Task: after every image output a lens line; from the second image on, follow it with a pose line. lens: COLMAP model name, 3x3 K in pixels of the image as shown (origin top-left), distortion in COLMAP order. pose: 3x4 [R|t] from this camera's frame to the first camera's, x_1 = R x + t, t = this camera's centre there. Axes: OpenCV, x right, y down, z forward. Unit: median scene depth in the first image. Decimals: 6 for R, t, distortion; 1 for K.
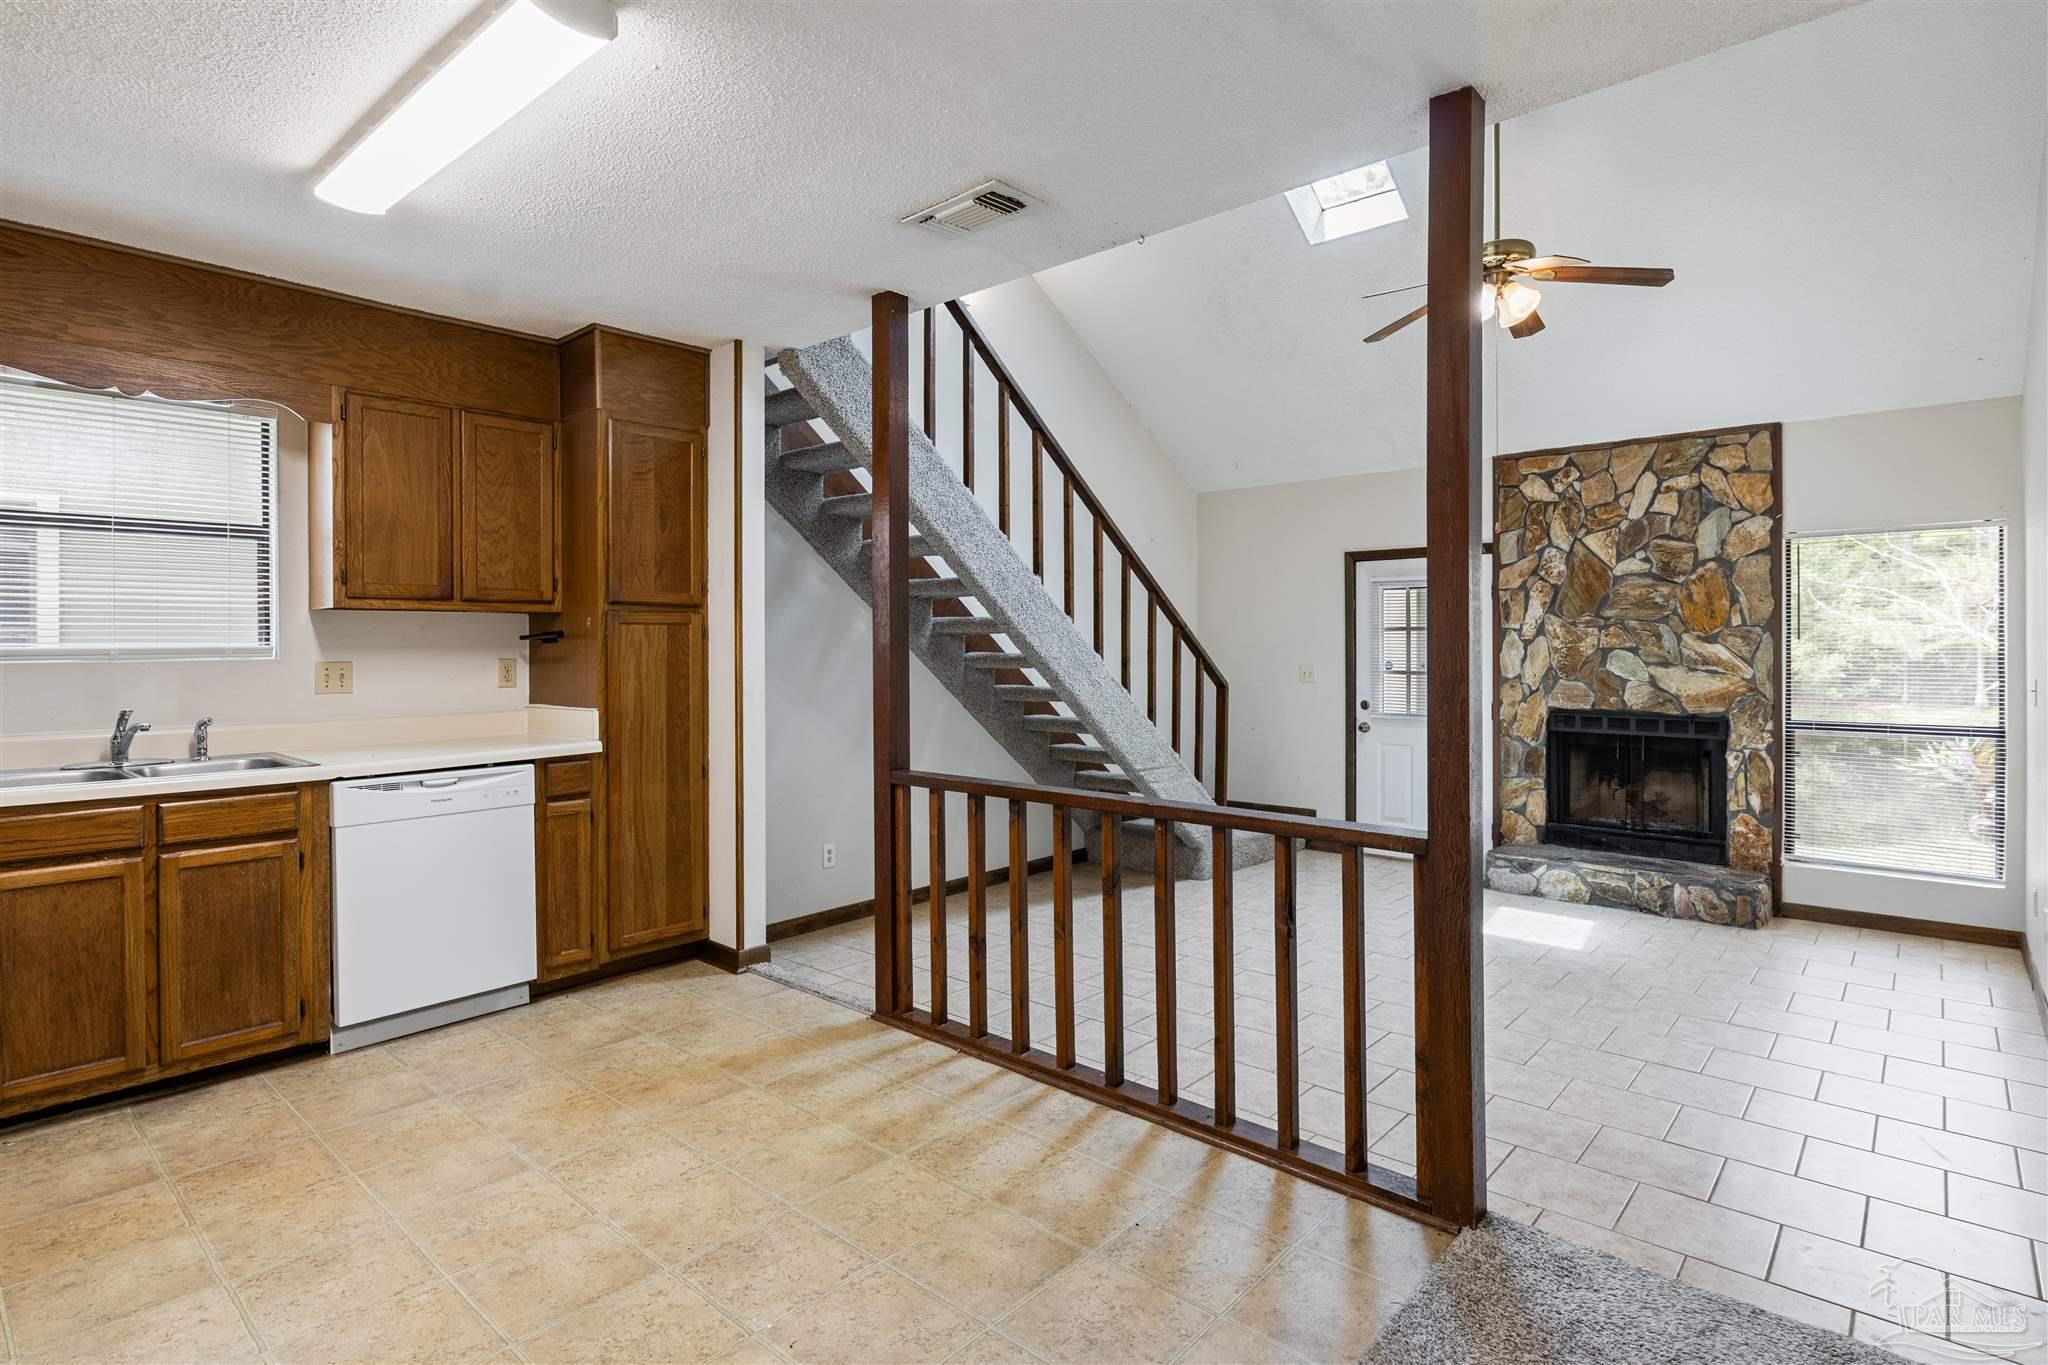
lens RADIAL K [[1028.7, 0, 1027.6], [0, 1028.7, 646.5], [0, 0, 1]] dist [-0.009463, 0.001137]
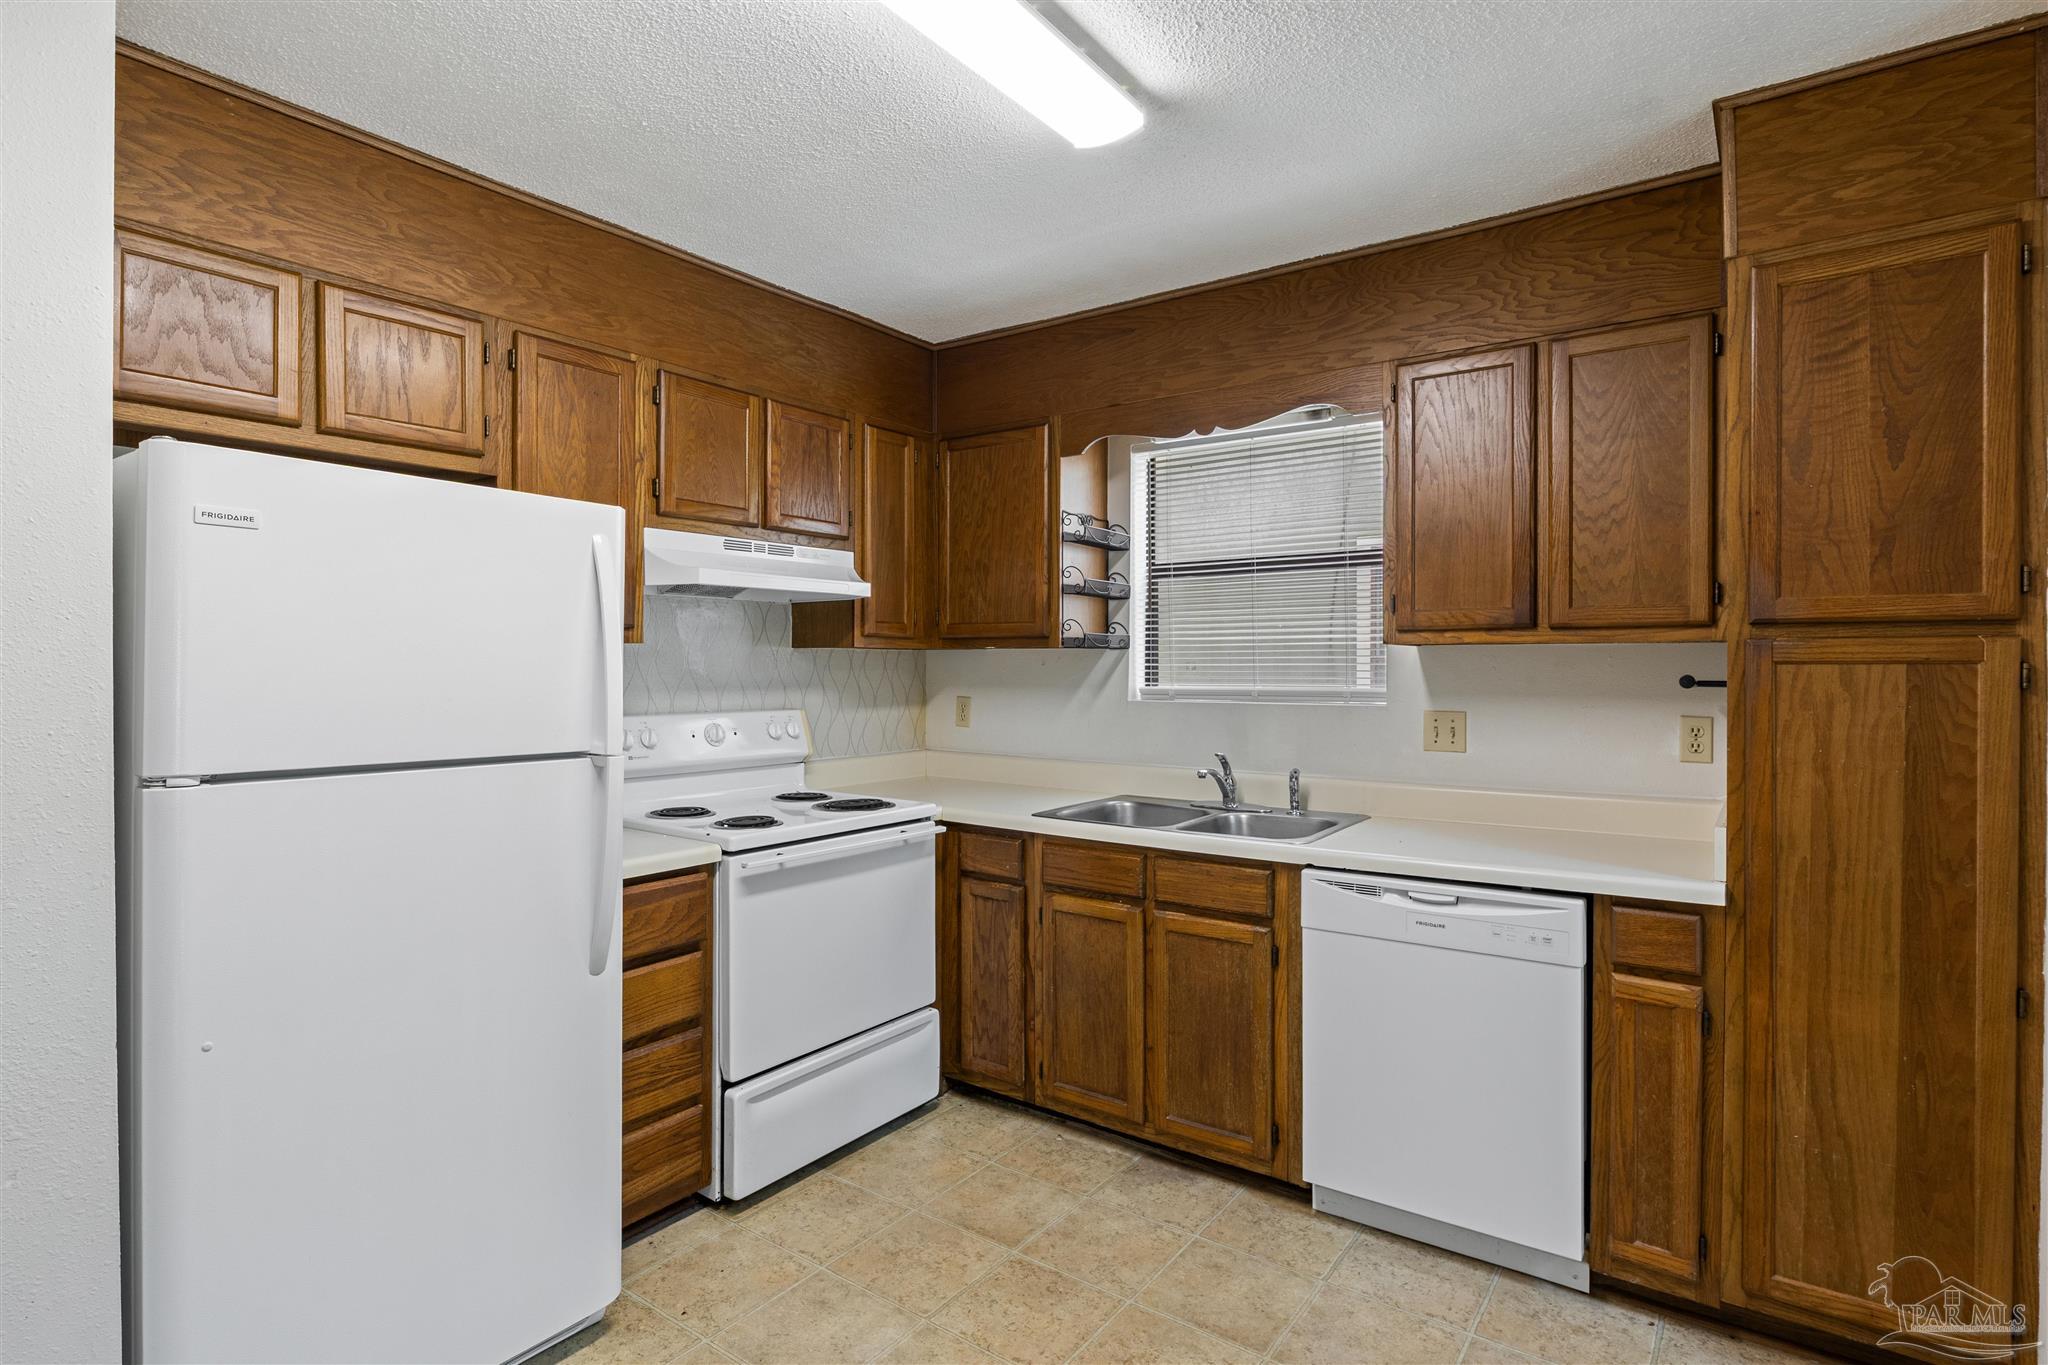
lens RADIAL K [[1028.7, 0, 1023.0], [0, 1028.7, 664.6], [0, 0, 1]] dist [-0.009463, 0.001137]
pose [[0.091912, 0.007034, -0.995742, 0.051350], [-0.000317, 0.999975, 0.007034, -0.017142], [0.995767, -0.000331, 0.091912, 0.399740]]
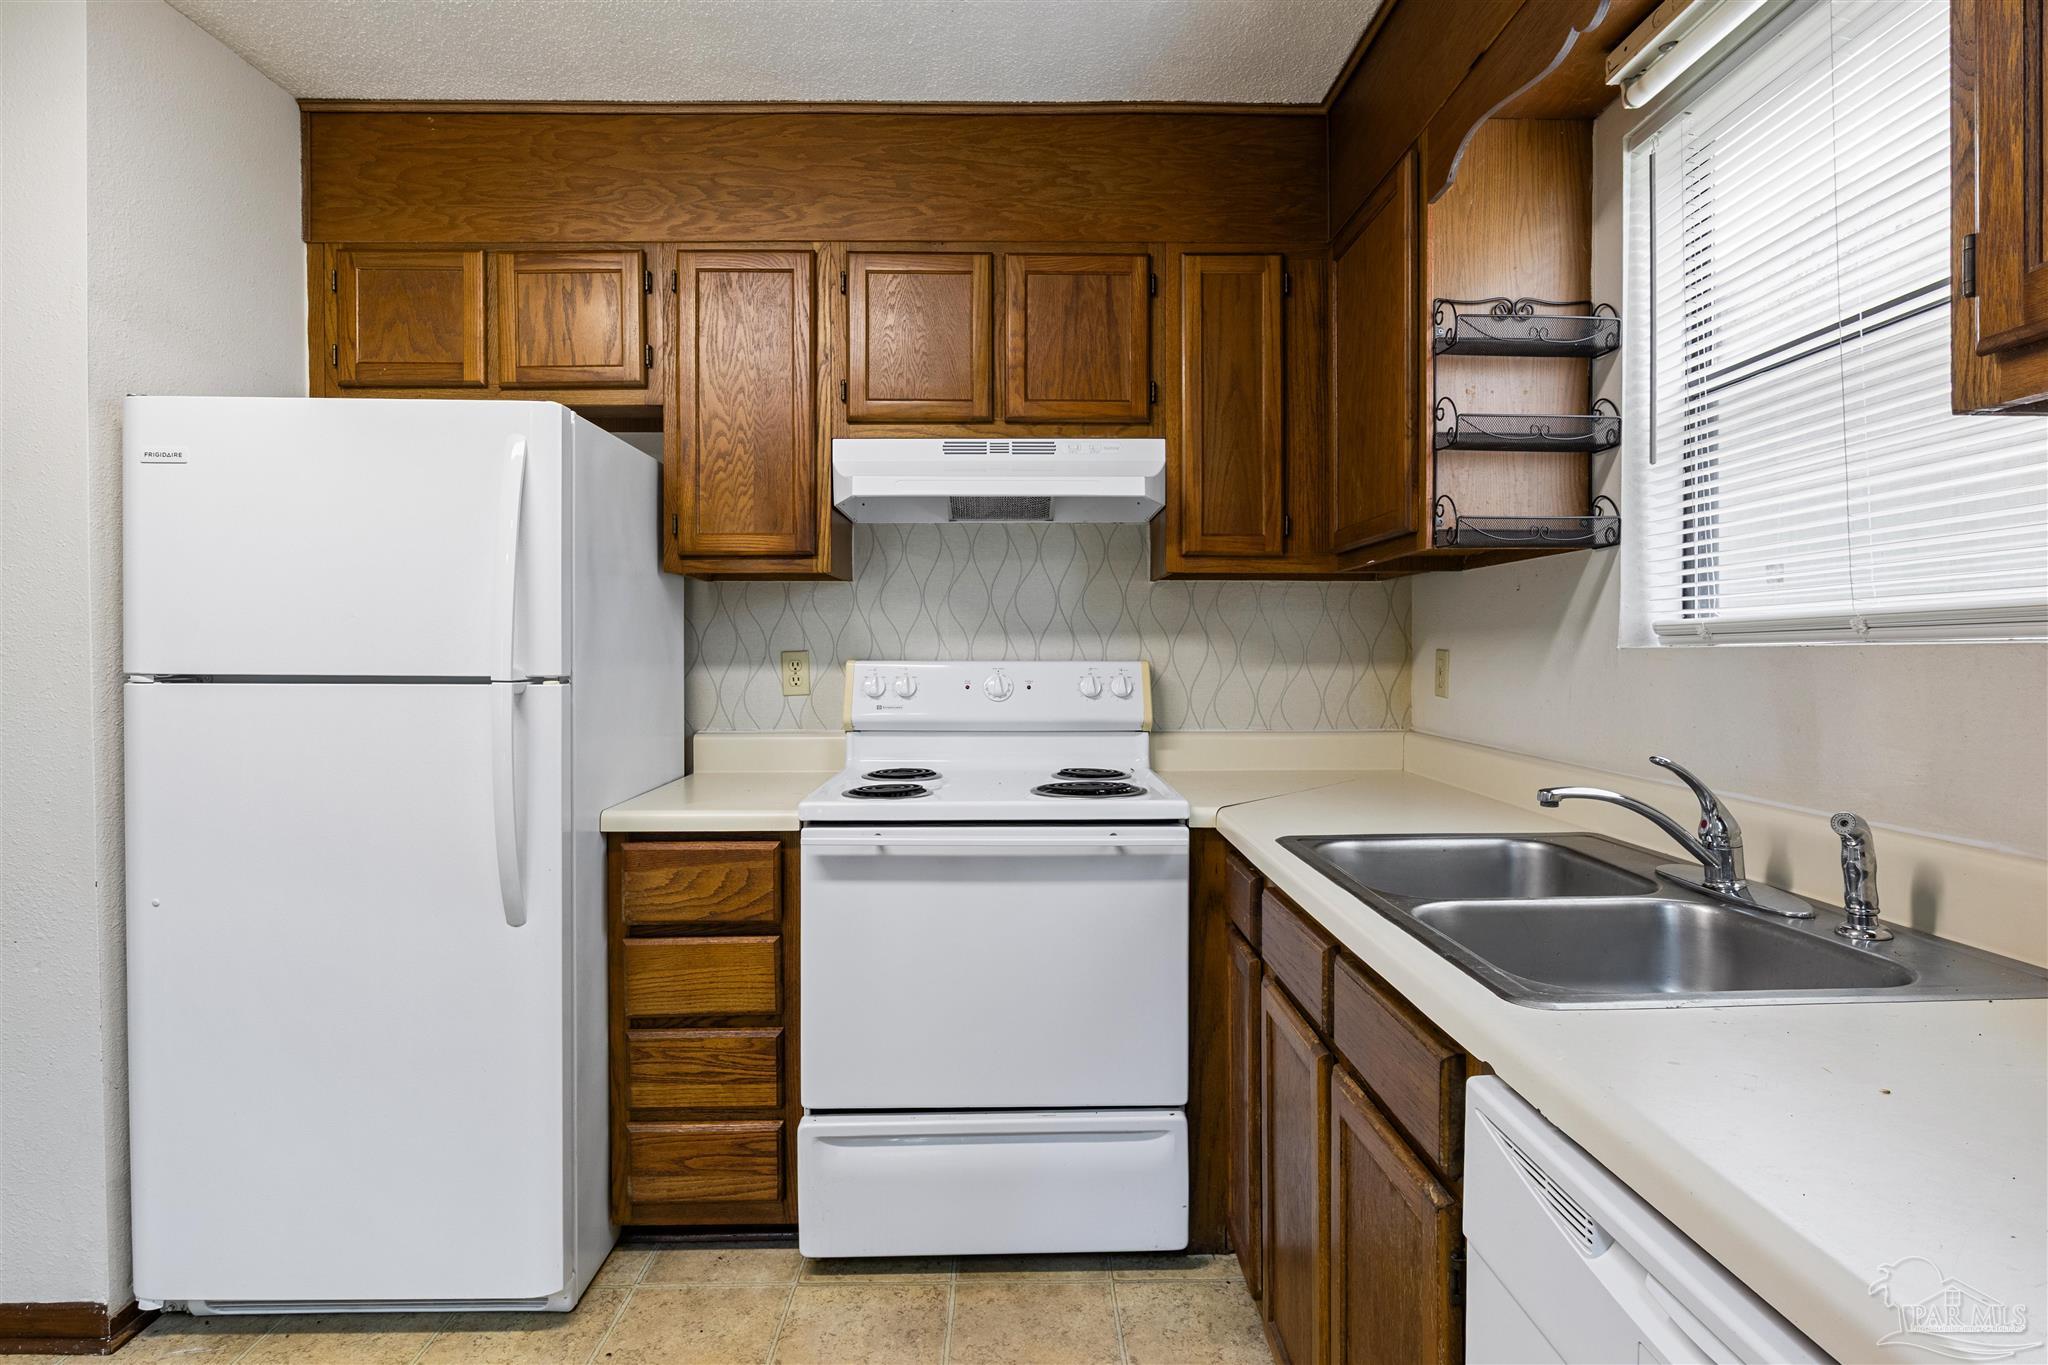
lens RADIAL K [[1028.7, 0, 1029.0], [0, 1028.7, 663.4], [0, 0, 1]] dist [-0.009463, 0.001137]
pose [[-0.736417, 0.014499, -0.676373, -0.221480], [0.008121, 0.999888, 0.012592, 0.008683], [0.676479, 0.003780, -0.736452, 0.631011]]
